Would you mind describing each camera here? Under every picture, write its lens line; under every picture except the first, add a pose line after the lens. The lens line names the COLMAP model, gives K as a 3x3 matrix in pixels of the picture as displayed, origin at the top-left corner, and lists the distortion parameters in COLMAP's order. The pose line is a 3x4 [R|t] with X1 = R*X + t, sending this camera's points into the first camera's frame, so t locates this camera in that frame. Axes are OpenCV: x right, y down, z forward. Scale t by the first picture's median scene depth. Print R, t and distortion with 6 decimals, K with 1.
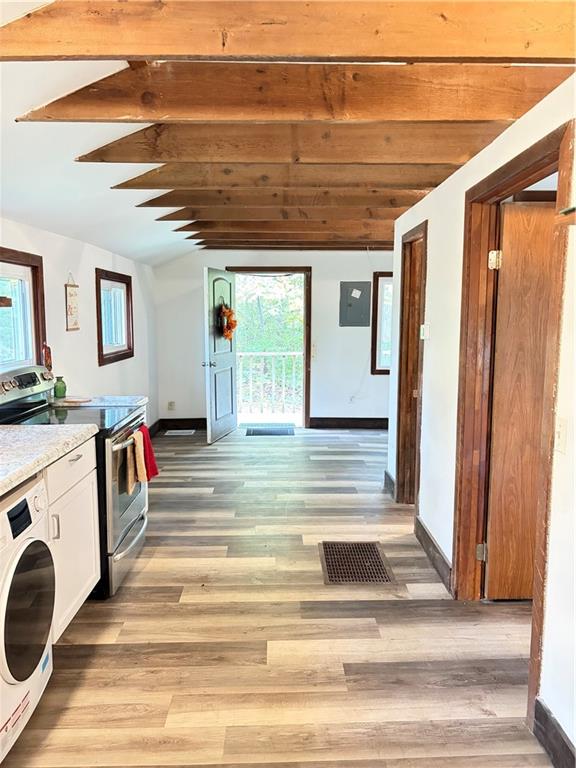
lens RADIAL K [[580.8, 0, 290.4], [0, 580.8, 383.6], [0, 0, 1]] dist [0.030423, -0.015556]
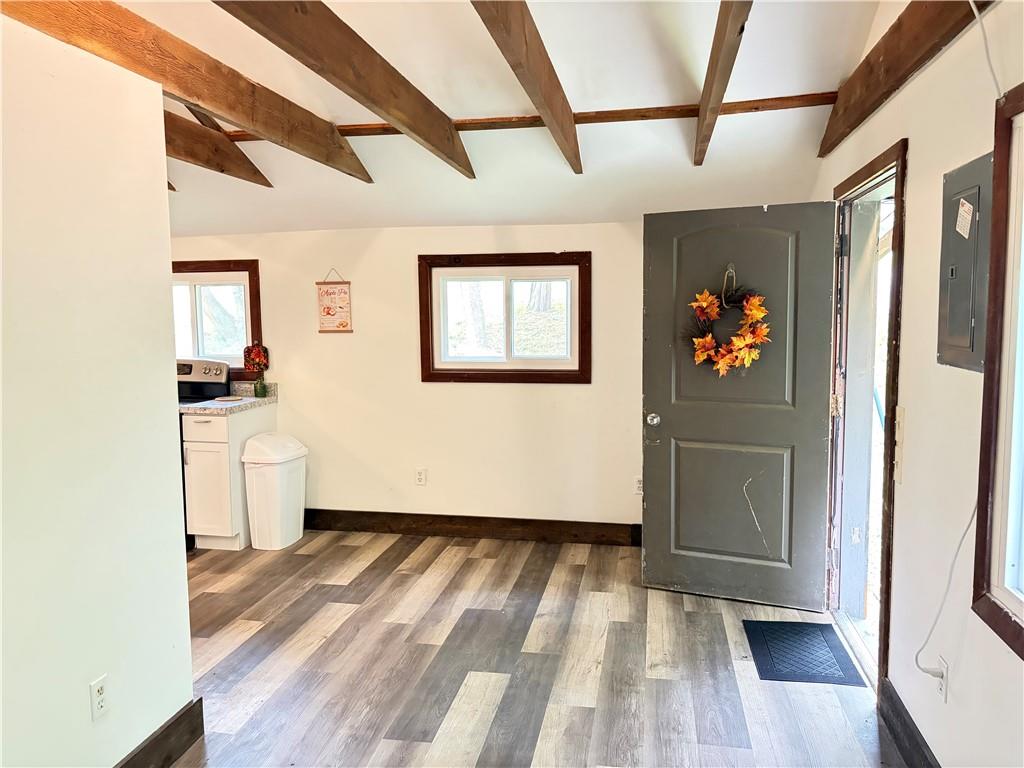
lens RADIAL K [[774.5, 0, 508.8], [0, 774.5, 380.4], [0, 0, 1]] dist [0.030423, -0.015556]
pose [[-0.218606, 0.086694, -0.971955, 0.927899], [-0.113248, 0.987061, 0.113512, -0.232301], [0.969219, 0.134887, -0.205959, 1.905296]]
